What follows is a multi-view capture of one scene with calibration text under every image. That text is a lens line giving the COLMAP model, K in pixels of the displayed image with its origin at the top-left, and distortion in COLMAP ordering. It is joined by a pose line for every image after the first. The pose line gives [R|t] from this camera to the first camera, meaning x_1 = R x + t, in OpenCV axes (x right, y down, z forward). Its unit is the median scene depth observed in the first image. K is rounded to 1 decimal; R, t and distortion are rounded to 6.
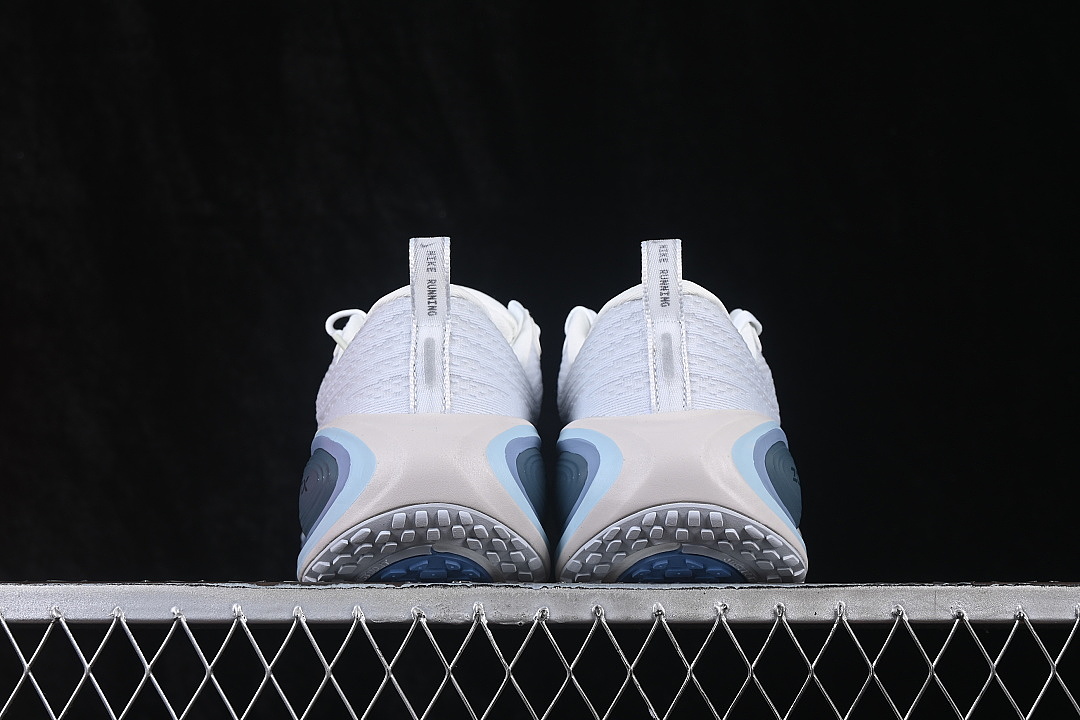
lens RADIAL K [[2352.4, 0, 487.7], [0, 2352.4, 364.6], [0, 0, 1]] dist [-0.126332, 0.000000]
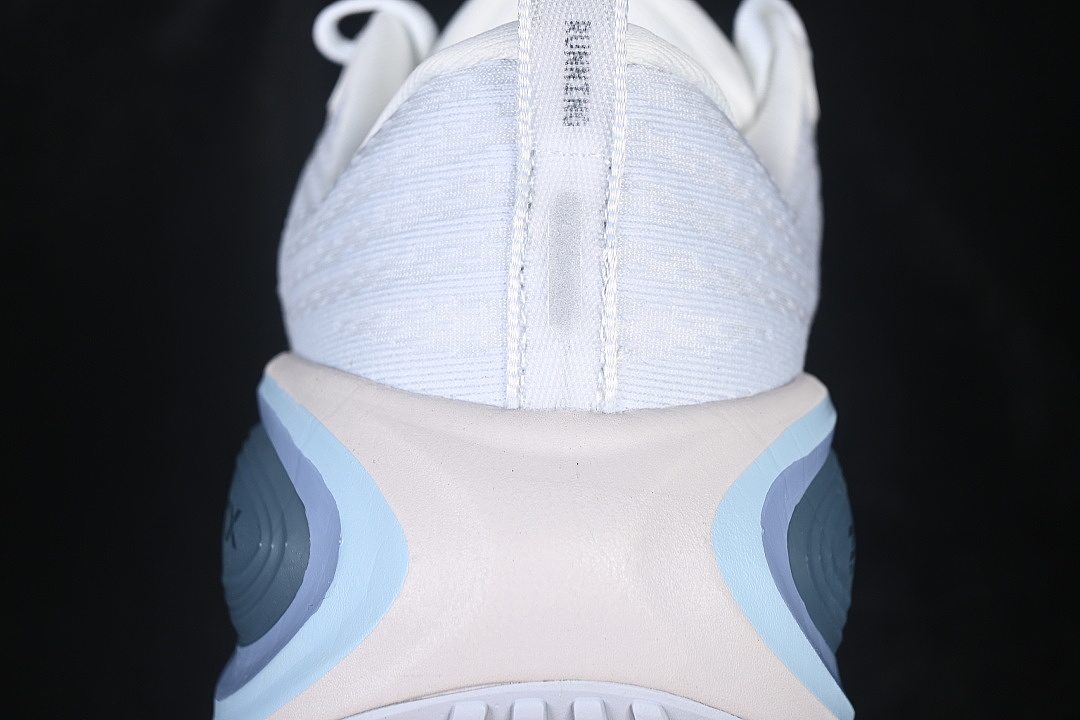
lens RADIAL K [[2352.4, 0, 539.9], [0, 2352.4, 360.0], [0, 0, 1]] dist [-0.126332, 0.000000]
pose [[0.999195, 0.037778, -0.013461, -0.021842], [-0.032839, 0.963385, 0.266105, -0.078776], [0.023021, -0.265449, 0.963850, 0.613037]]
